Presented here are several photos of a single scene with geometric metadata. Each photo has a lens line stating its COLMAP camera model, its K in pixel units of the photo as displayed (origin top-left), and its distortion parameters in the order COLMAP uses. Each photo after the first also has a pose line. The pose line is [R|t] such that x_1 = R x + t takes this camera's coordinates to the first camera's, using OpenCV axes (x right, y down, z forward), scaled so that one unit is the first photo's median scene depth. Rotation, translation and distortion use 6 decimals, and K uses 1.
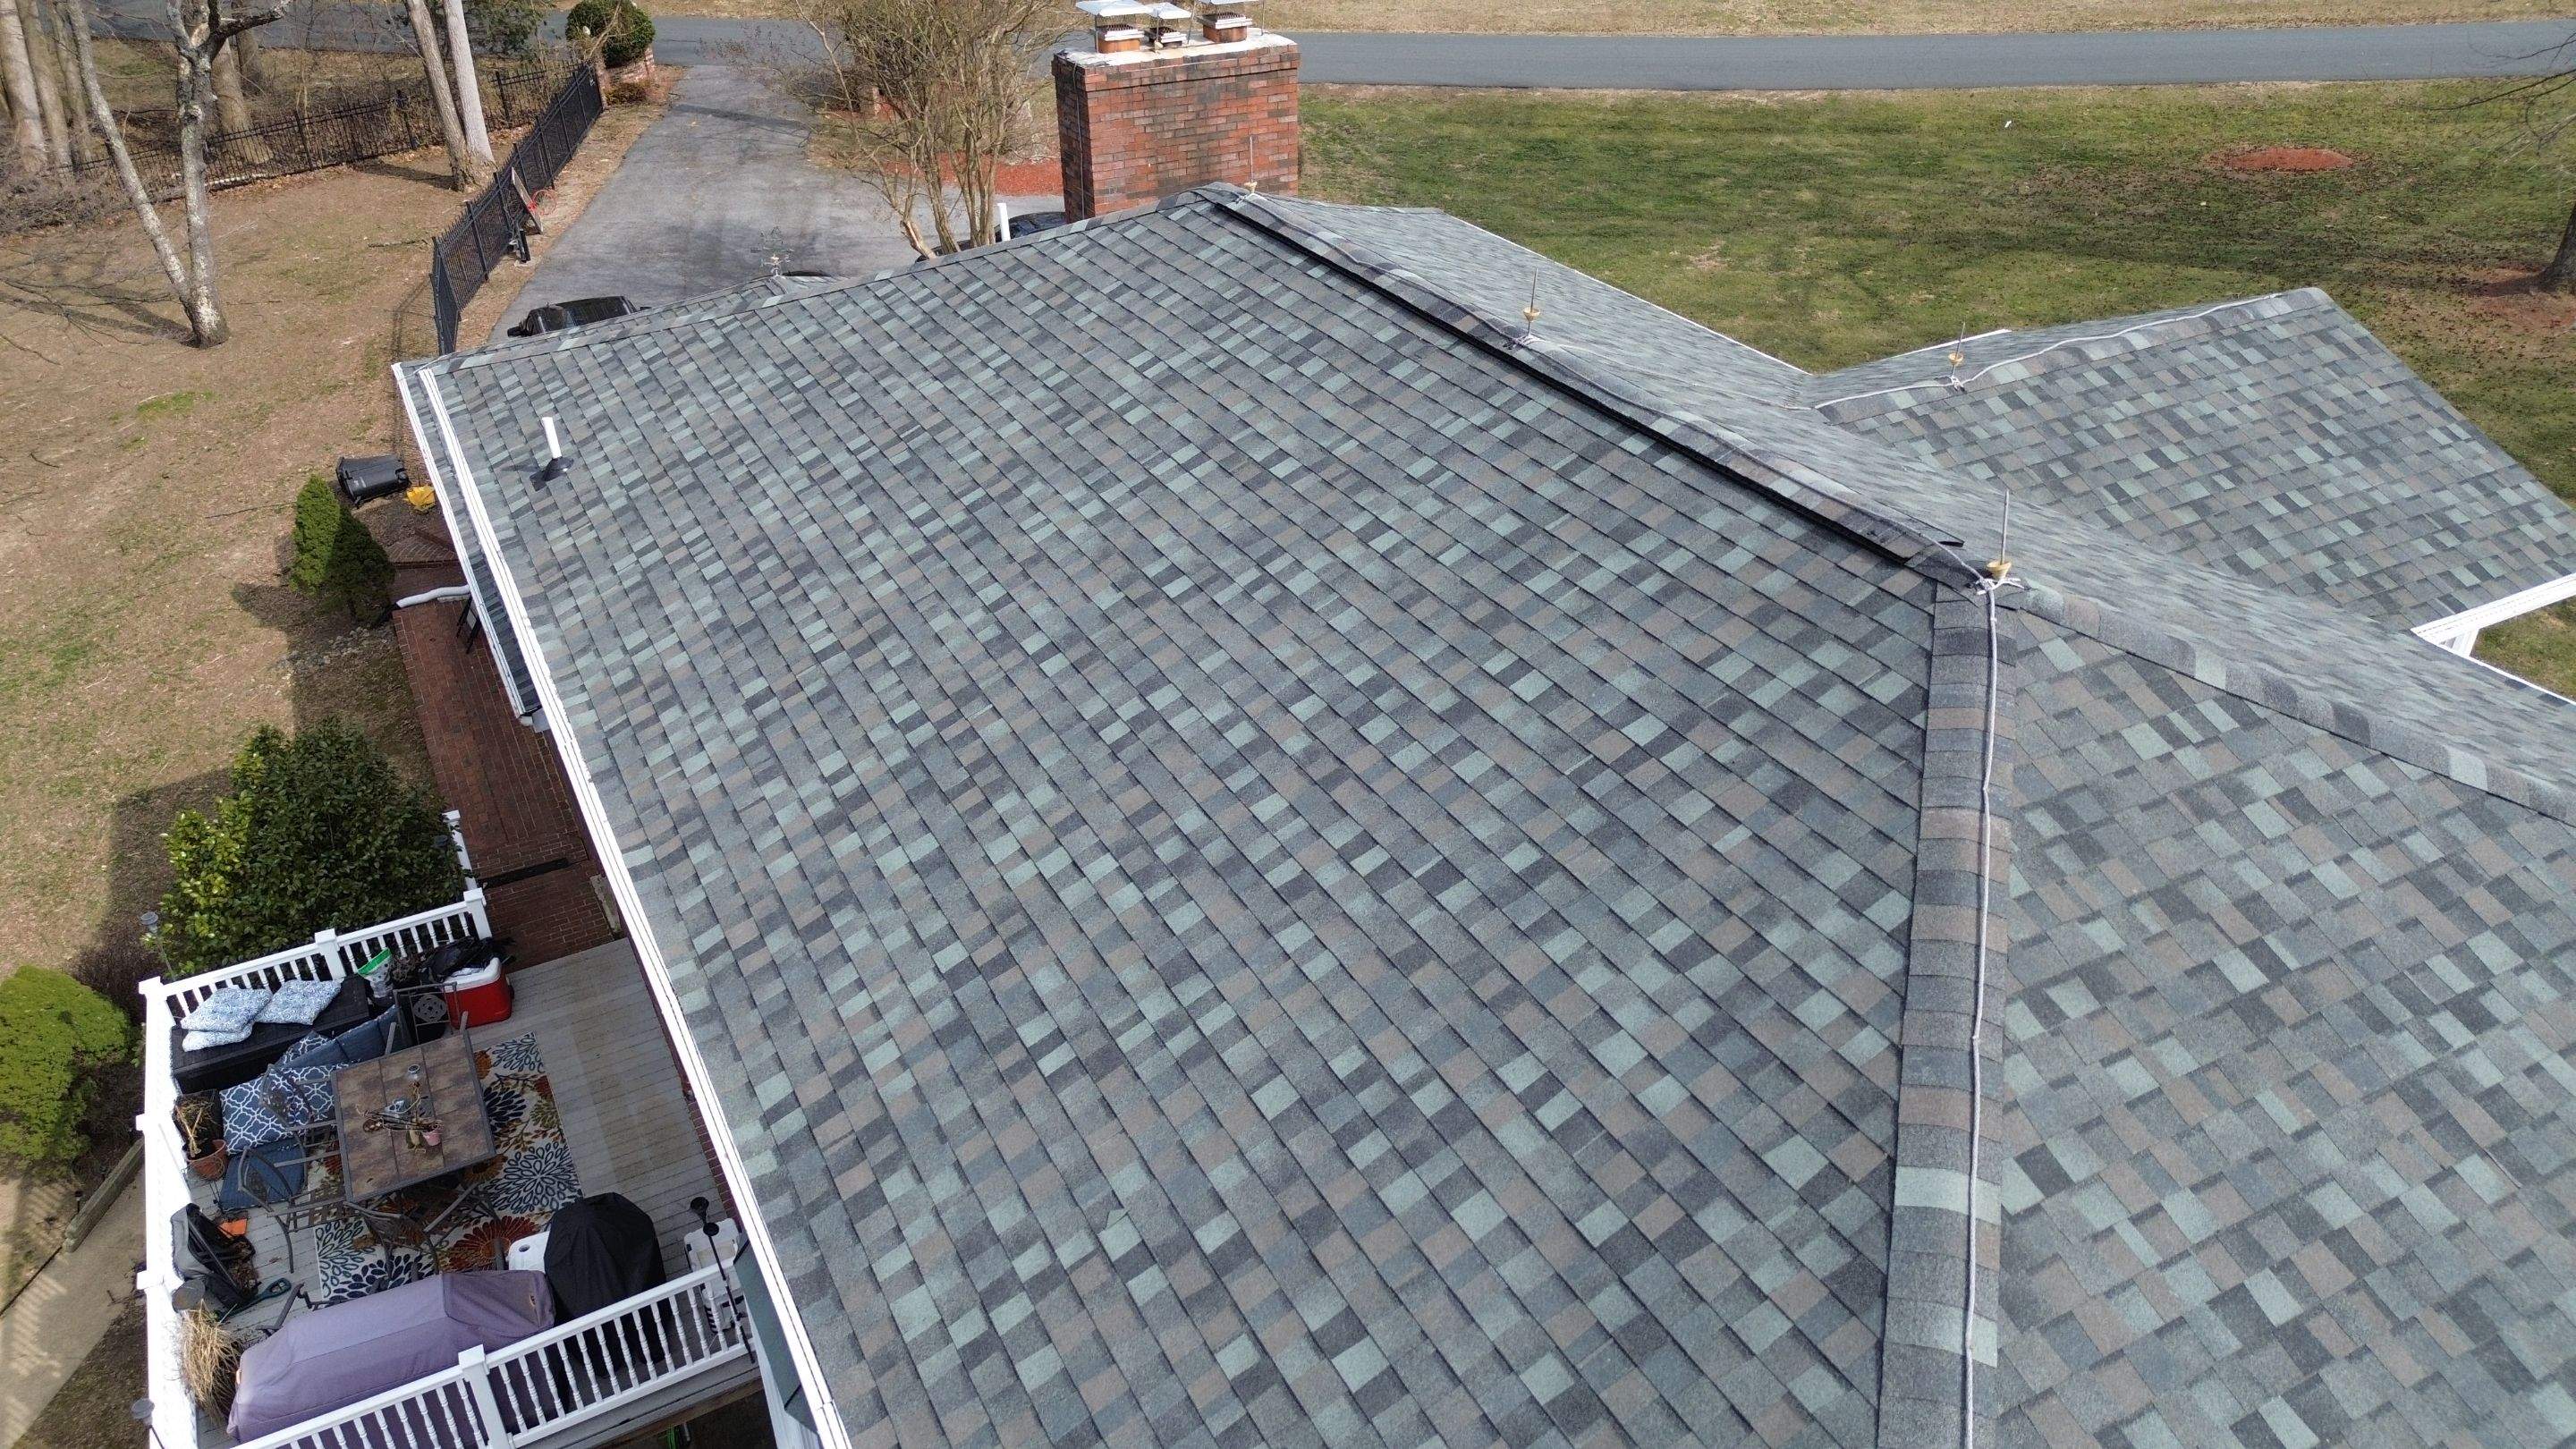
lens RADIAL K [[1853.0, 0, 1276.8], [0, 1853.0, 724.7], [0, 0, 1]] dist [0.011615, -0.002186]
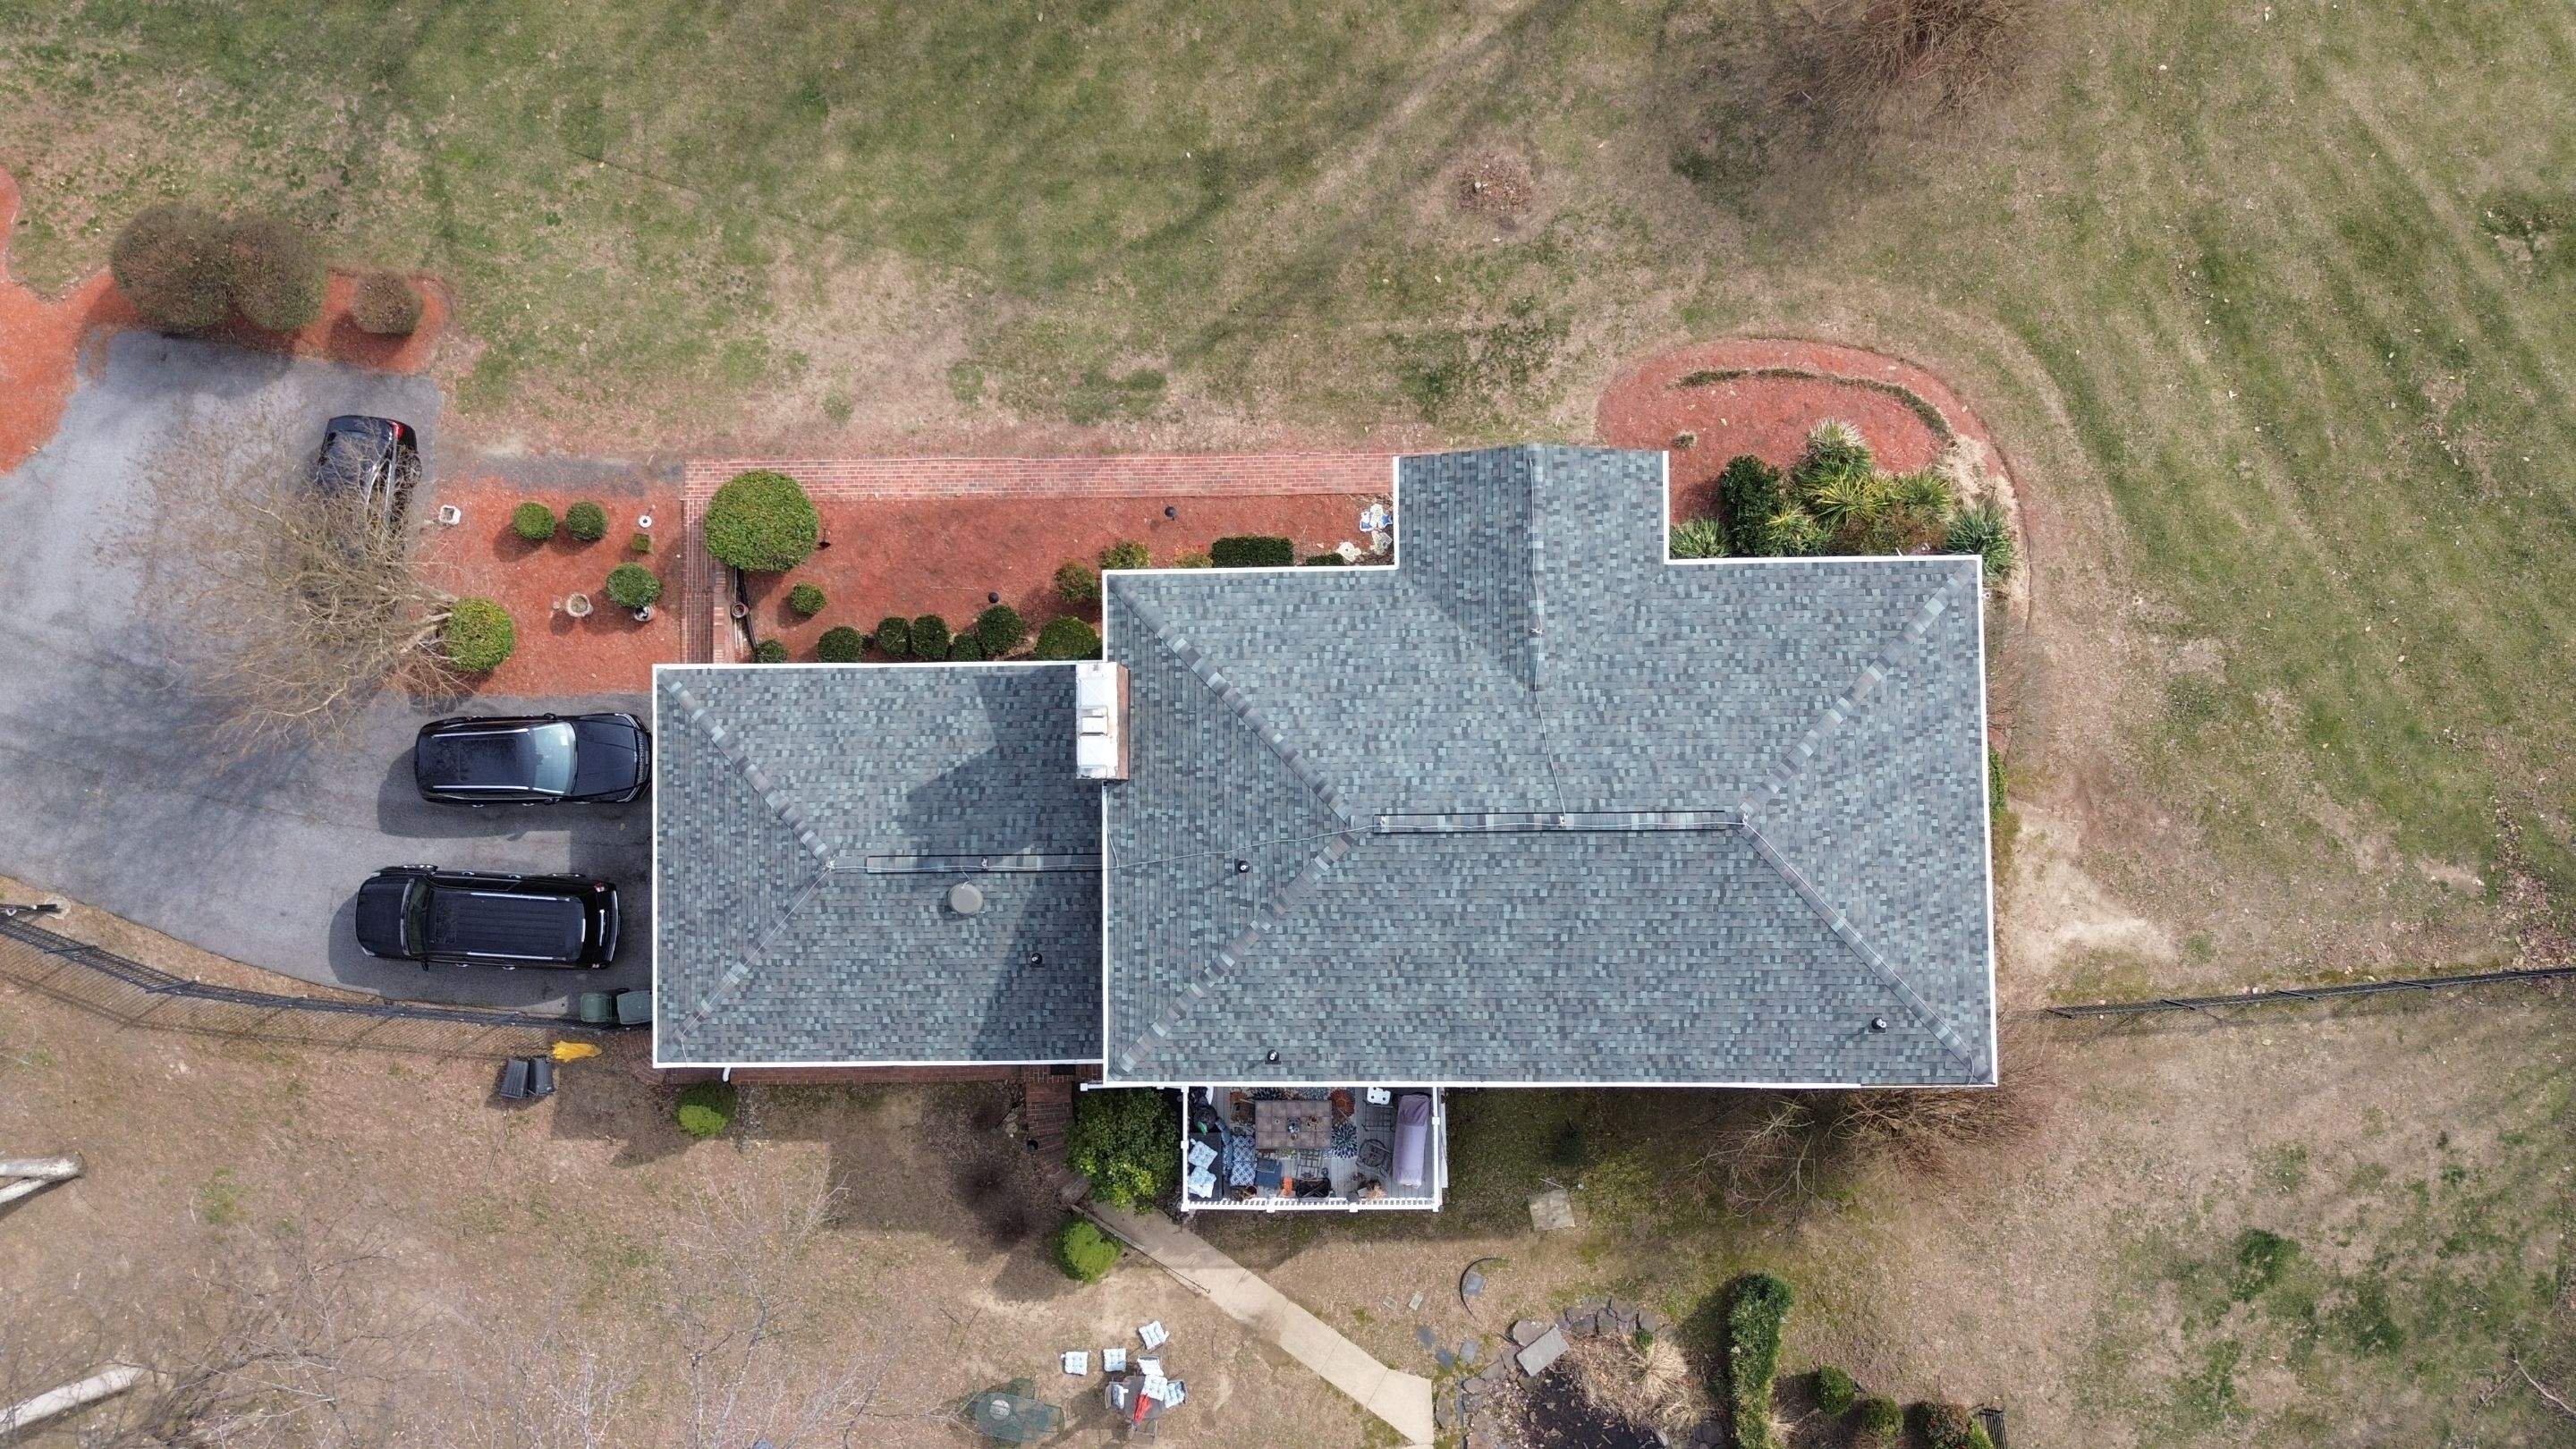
lens RADIAL K [[1853.0, 0, 1279.1], [0, 1853.0, 715.2], [0, 0, 1]] dist [0.011615, -0.002186]
pose [[0.461618, -0.886418, 0.034233, -0.066018], [0.485631, 0.284819, 0.826463, -4.580189], [-0.742342, -0.364886, 0.561949, -0.623225]]
